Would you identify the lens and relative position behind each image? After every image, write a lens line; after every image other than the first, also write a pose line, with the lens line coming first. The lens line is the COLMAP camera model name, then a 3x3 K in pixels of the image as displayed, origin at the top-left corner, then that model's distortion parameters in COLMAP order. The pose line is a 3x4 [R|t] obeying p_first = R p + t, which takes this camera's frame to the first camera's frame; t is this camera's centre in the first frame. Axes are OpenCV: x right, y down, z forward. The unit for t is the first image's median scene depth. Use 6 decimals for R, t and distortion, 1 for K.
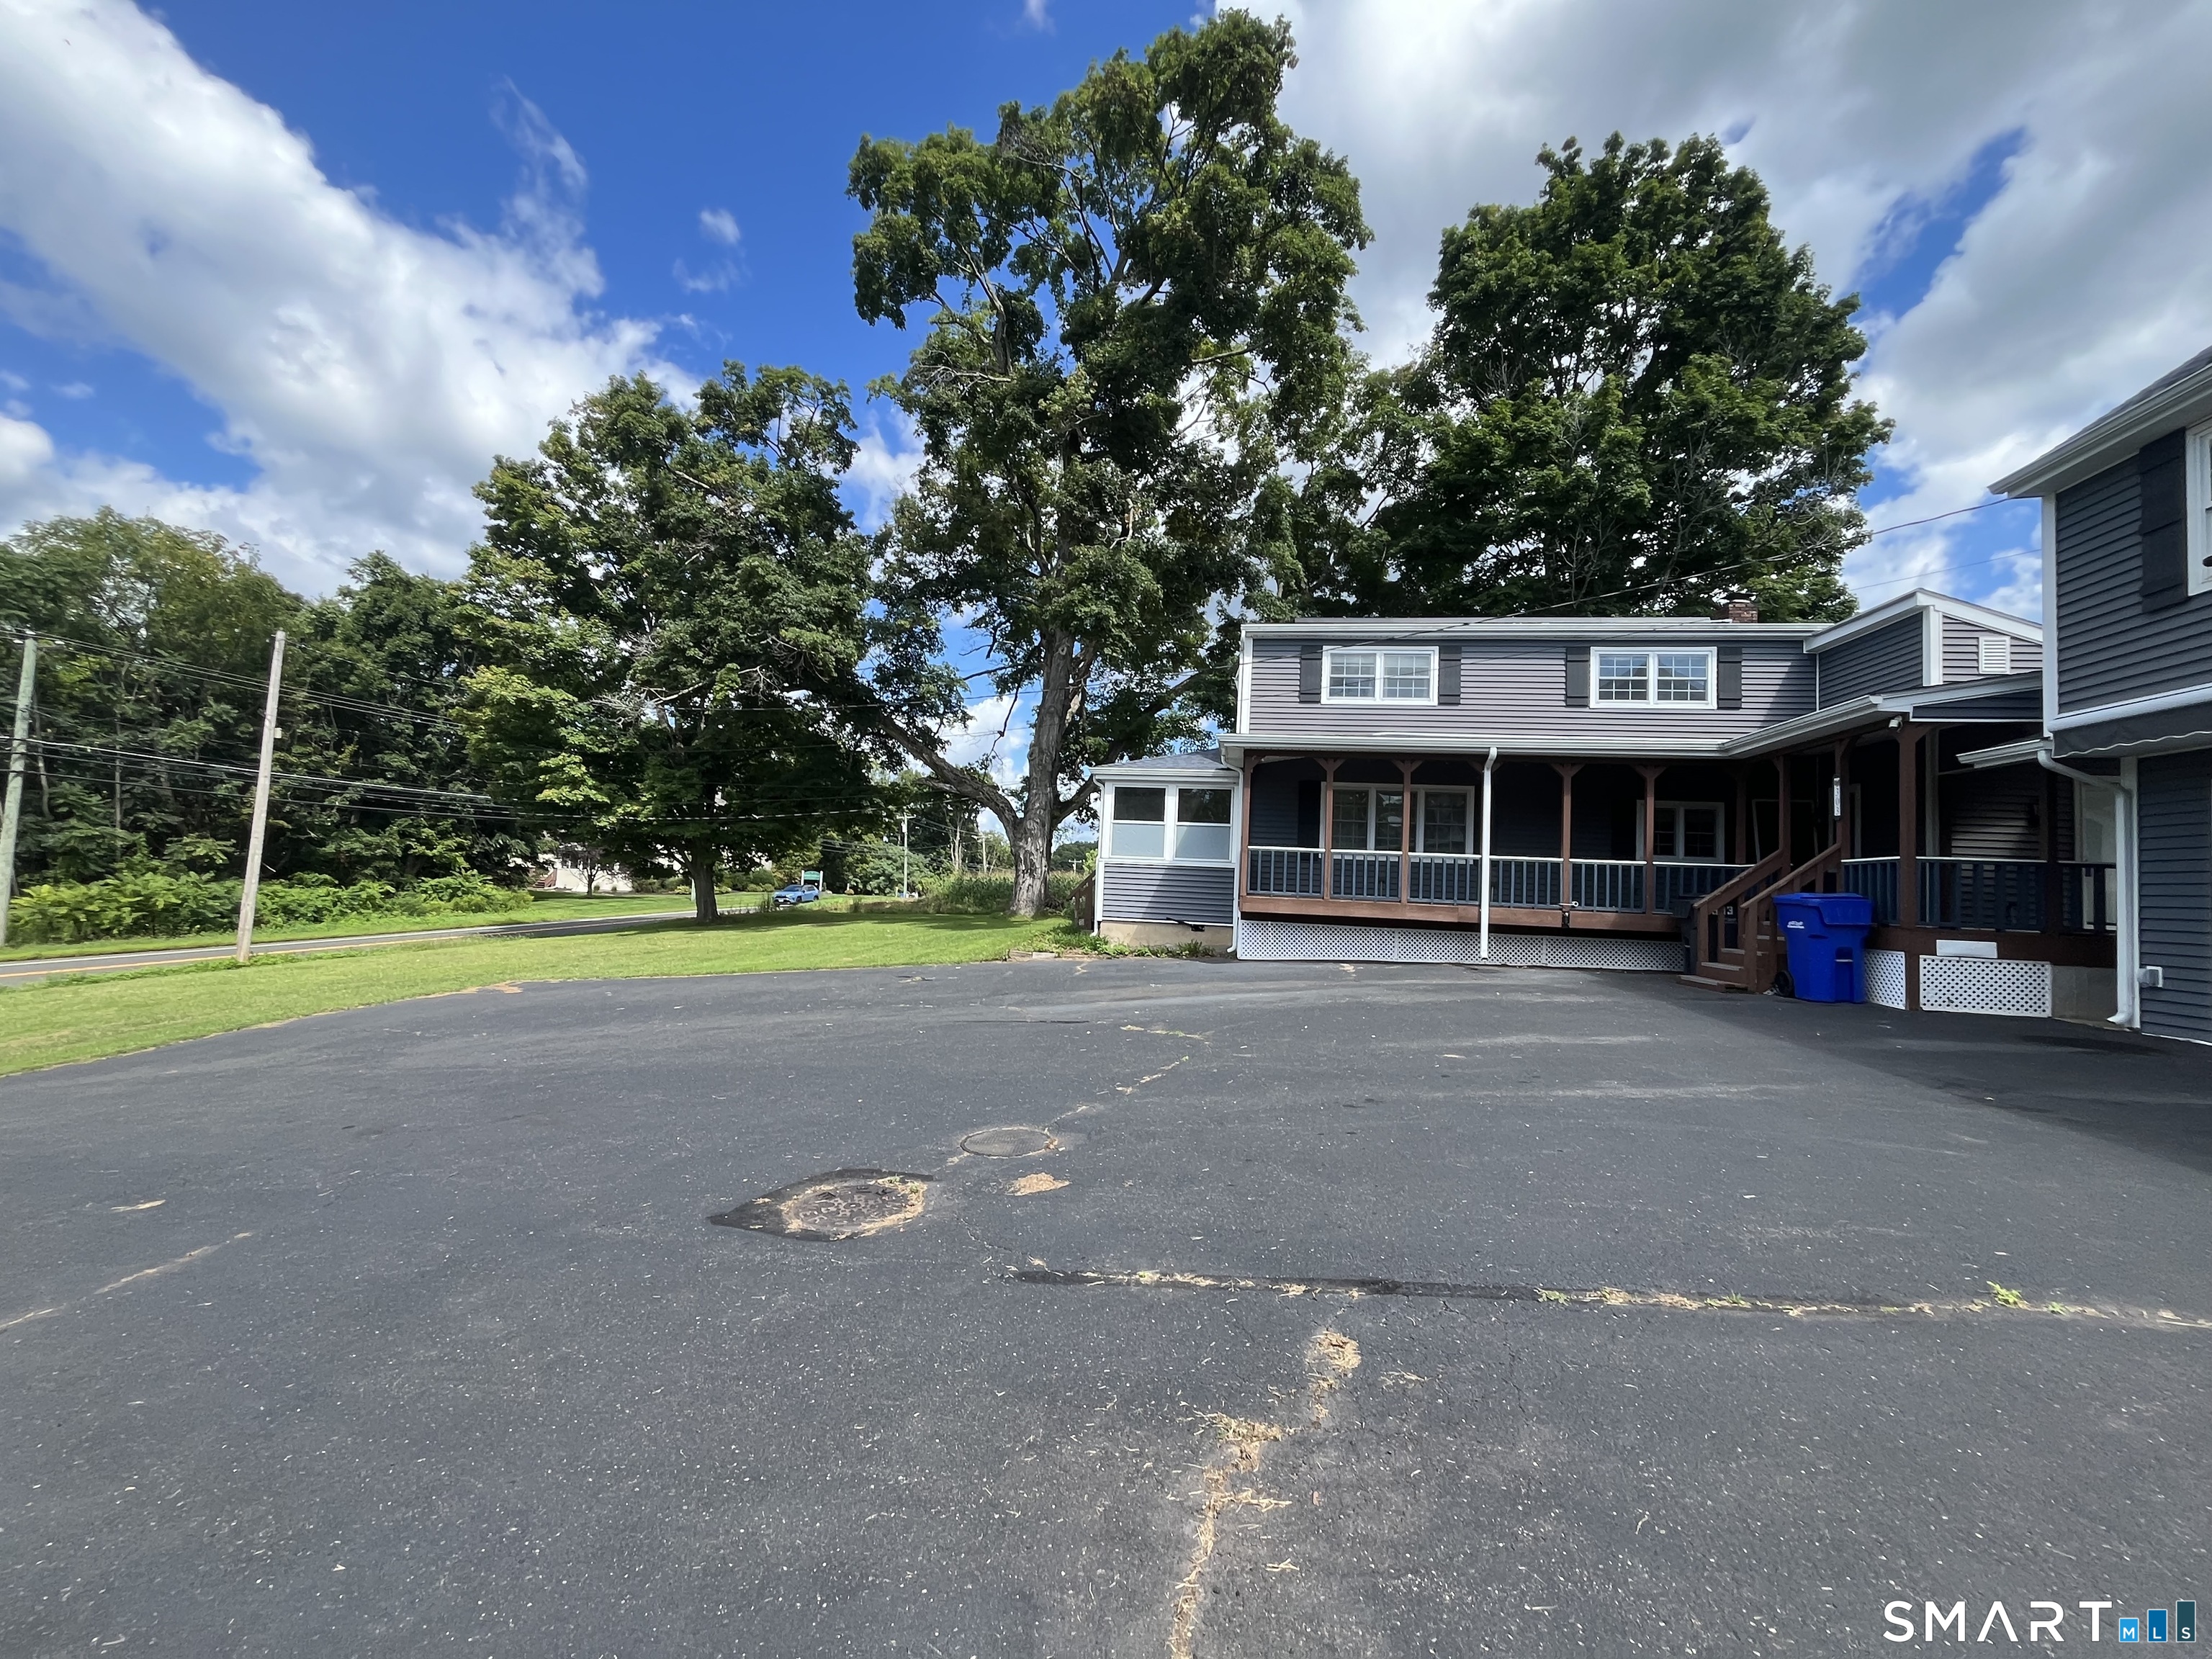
lens RADIAL K [[887.4, 0, 1098.3], [0, 887.4, 836.2], [0, 0, 1]] dist [-0.005559, 0.000128]
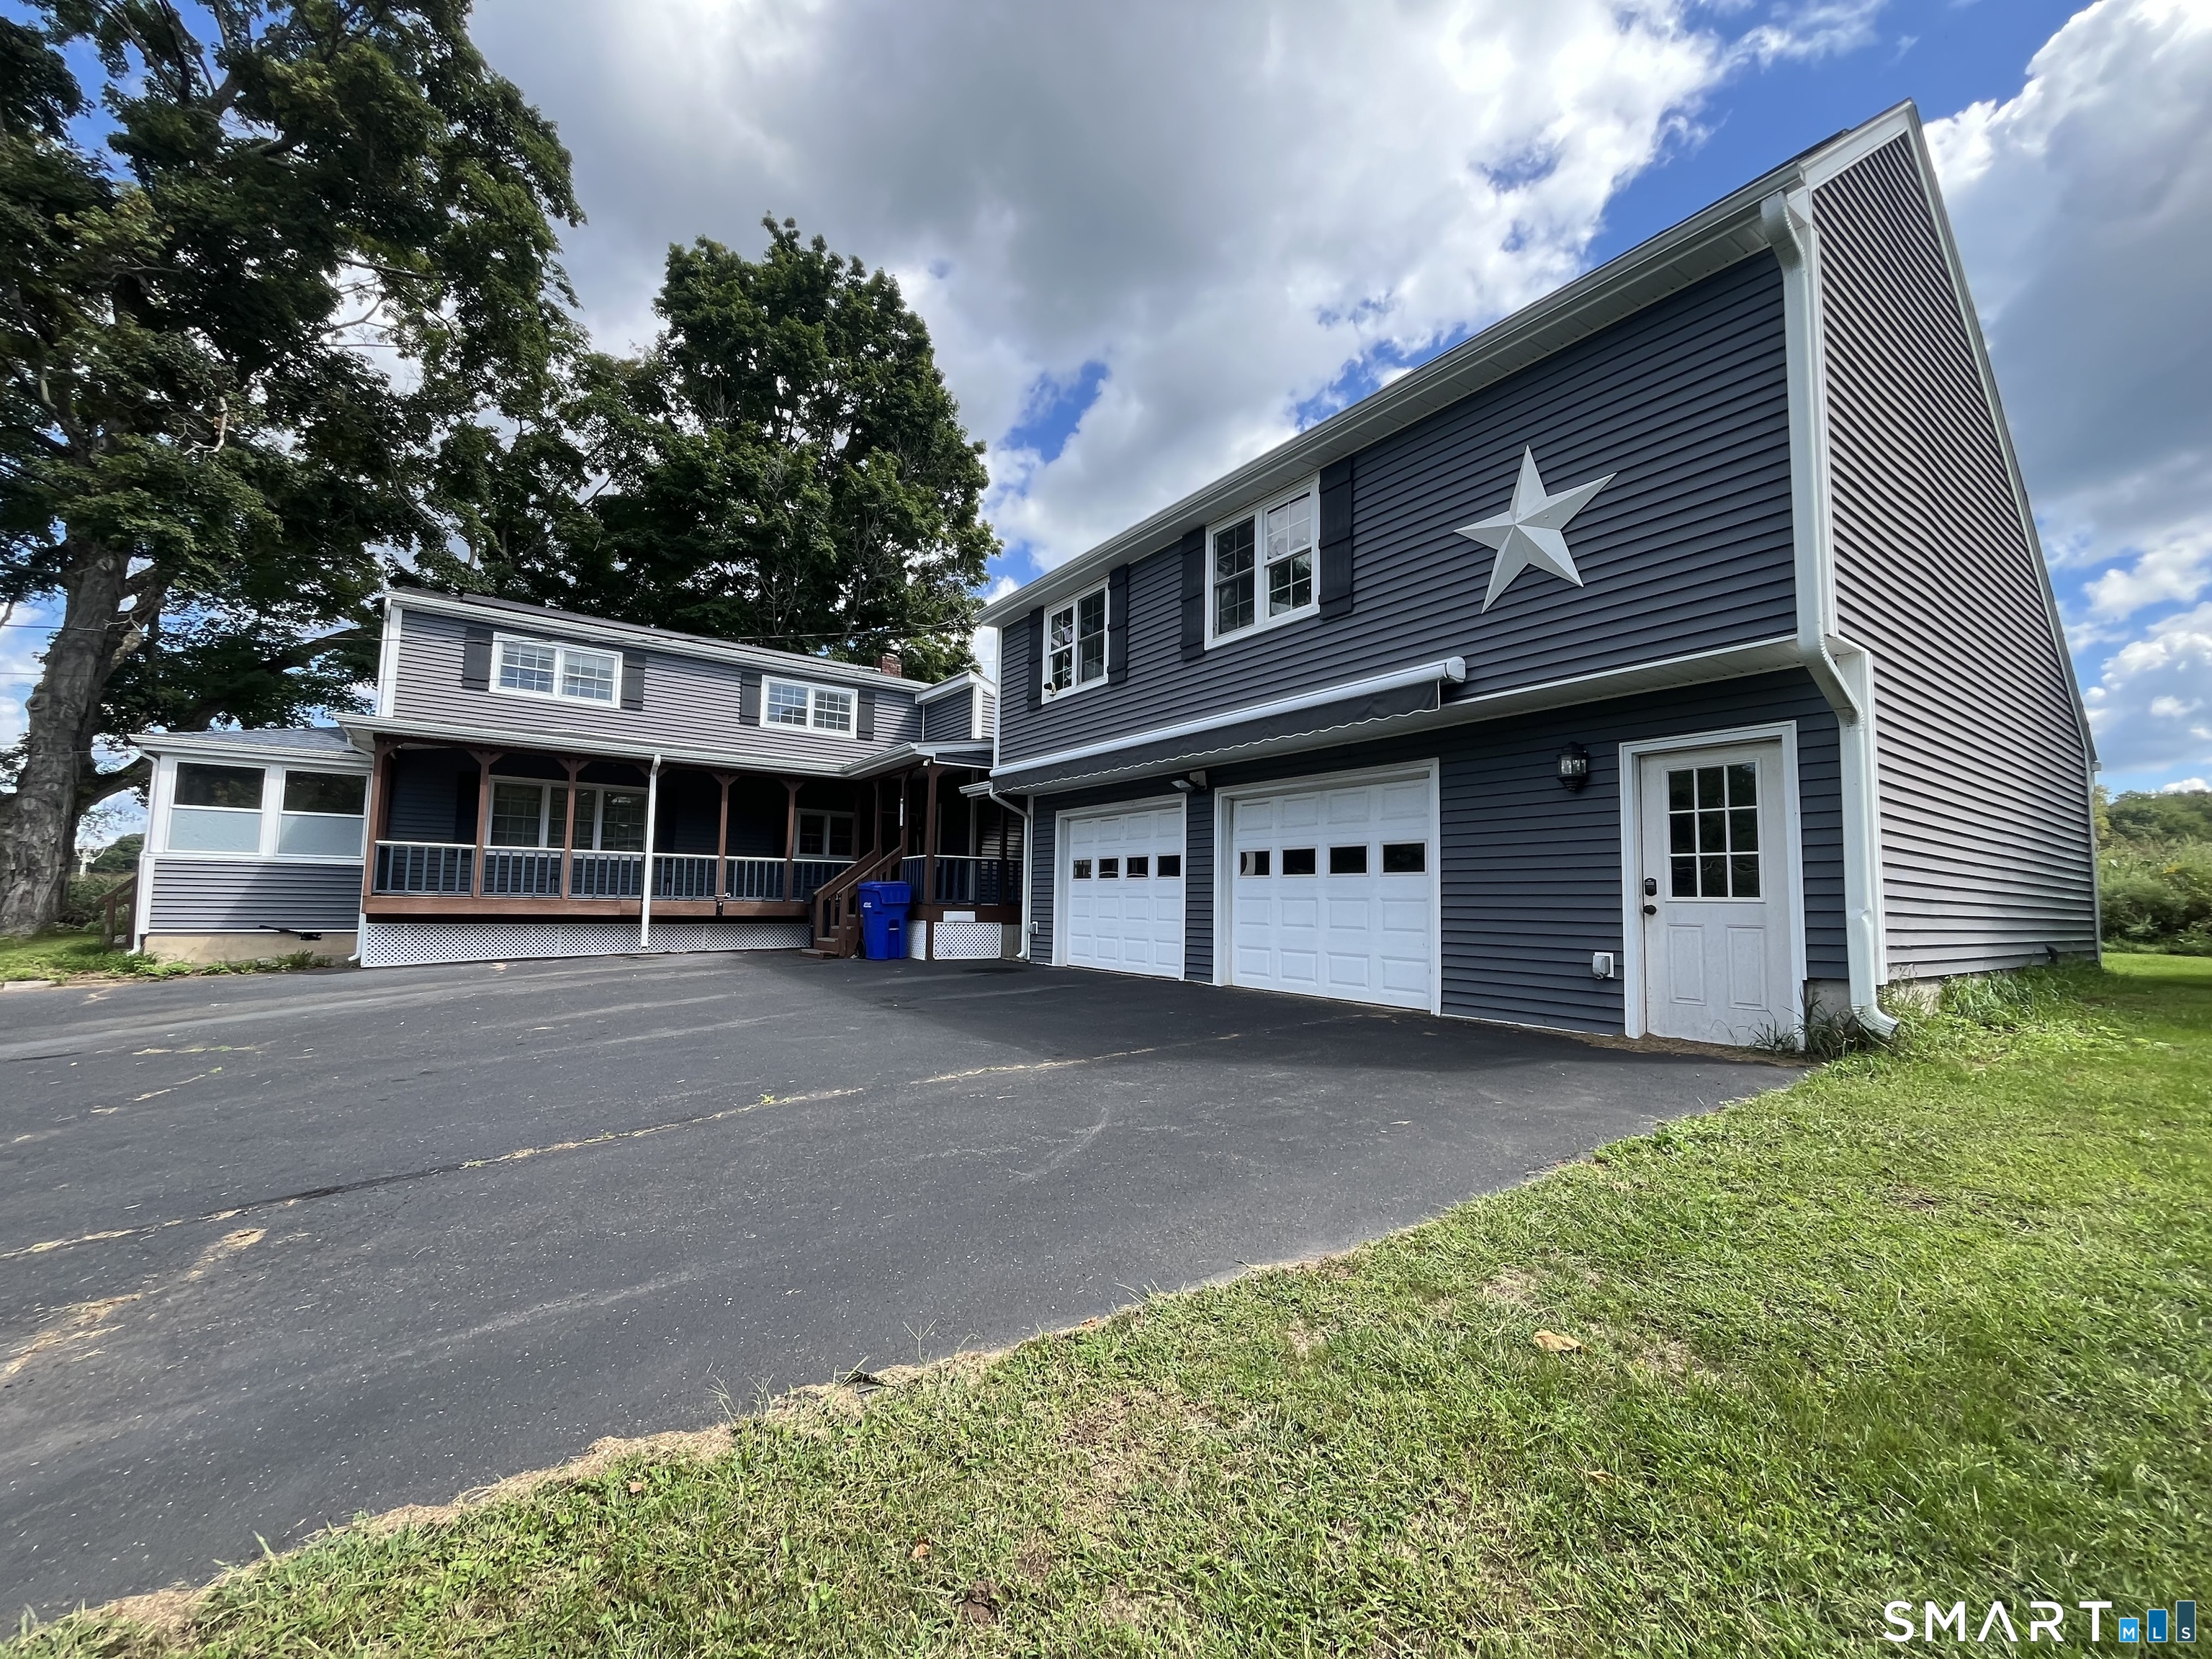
lens RADIAL K [[887.4, 0, 1098.3], [0, 887.4, 836.2], [0, 0, 1]] dist [-0.005559, 0.000128]
pose [[0.702599, 0.020511, 0.711290, 0.031556], [-0.021489, 0.999740, -0.007603, -0.001564], [-0.711261, -0.009943, 0.702858, -0.107196]]
